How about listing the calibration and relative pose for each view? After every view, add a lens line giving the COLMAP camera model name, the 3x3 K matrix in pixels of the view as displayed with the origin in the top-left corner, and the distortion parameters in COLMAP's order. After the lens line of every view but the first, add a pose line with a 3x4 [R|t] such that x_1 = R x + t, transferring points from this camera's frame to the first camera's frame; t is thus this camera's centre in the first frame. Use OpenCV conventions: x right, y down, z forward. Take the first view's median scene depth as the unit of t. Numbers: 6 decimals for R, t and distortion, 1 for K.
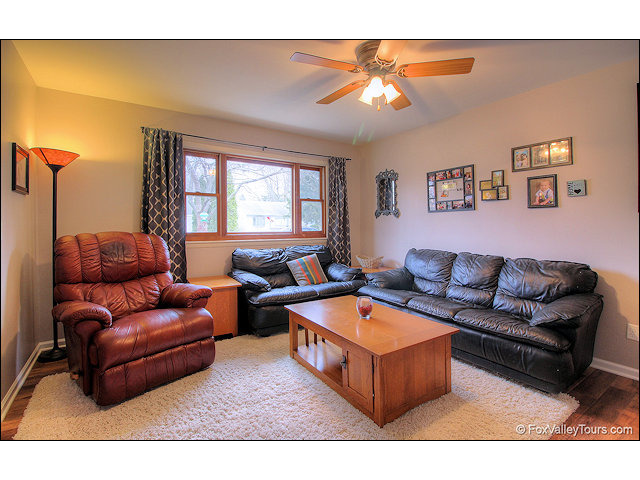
lens RADIAL K [[302.5, 0, 323.6], [0, 302.5, 223.8], [0, 0, 1]] dist [-0.000521, -0.000361]
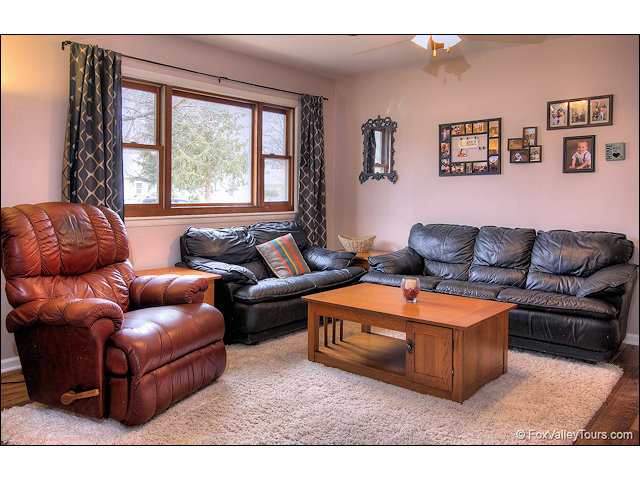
lens RADIAL K [[528.8, 0, 318.1], [0, 528.8, 216.5], [0, 0, 1]] dist [0.041760, 0.000602]
pose [[0.960587, -0.013541, 0.277649, -0.382996], [0.000598, 0.998911, 0.046649, 0.002045], [-0.277978, -0.044645, 0.959549, -0.252847]]
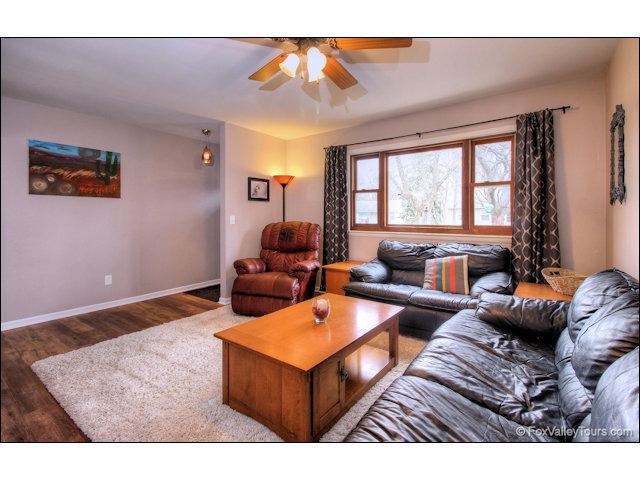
lens RADIAL K [[302.5, 0, 323.6], [0, 302.5, 223.8], [0, 0, 1]] dist [-0.000521, -0.000361]
pose [[0.329072, 0.019313, -0.944107, 0.703098], [0.002365, 0.999771, 0.021275, 0.003970], [0.944302, -0.009234, 0.328951, 0.495963]]
